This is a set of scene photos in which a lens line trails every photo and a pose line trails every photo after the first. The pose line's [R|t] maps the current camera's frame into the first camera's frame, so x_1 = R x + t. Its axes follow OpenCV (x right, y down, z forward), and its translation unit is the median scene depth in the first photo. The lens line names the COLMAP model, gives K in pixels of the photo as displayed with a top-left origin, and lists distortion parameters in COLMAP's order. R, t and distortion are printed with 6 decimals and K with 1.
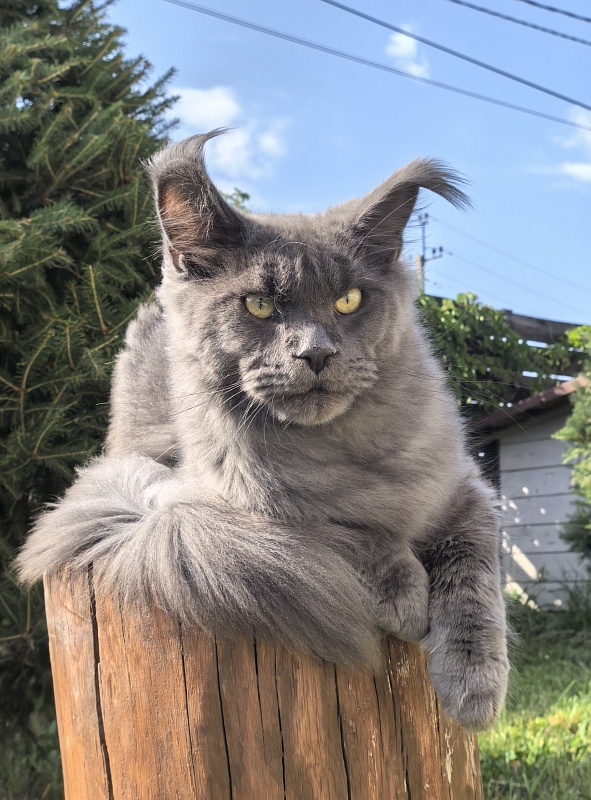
lens RADIAL K [[1099.8, 0, 298.0], [0, 1099.8, 408.5], [0, 0, 1]] dist [-0.004625, 0.000000]
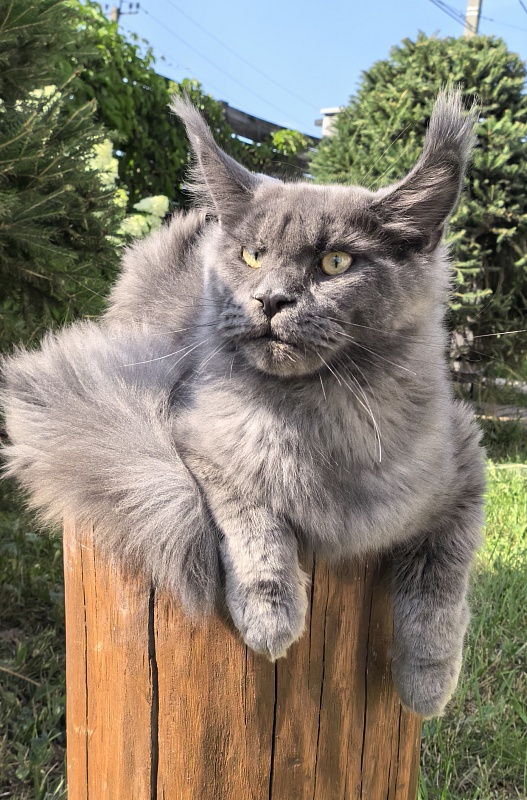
lens RADIAL K [[1026.9, 0, 298.2], [0, 1026.9, 443.2], [0, 0, 1]] dist [-0.062506, 0.000000]
pose [[0.934999, 0.095355, 0.341591, -0.159304], [-0.182158, 0.955540, 0.231864, -0.063049], [-0.304295, -0.279016, 0.910799, 0.035320]]
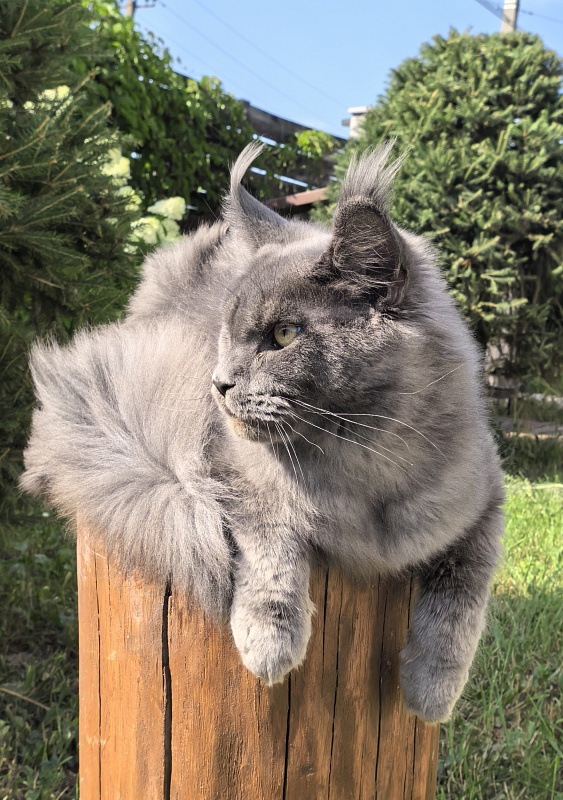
lens RADIAL K [[1103.7, 0, 323.5], [0, 1103.7, 442.5], [0, 0, 1]] dist [-0.069016, 0.000000]
pose [[0.935530, 0.102435, 0.338070, -0.164326], [-0.182152, 0.959874, 0.213221, -0.066017], [-0.302663, -0.261055, 0.916649, 0.004493]]
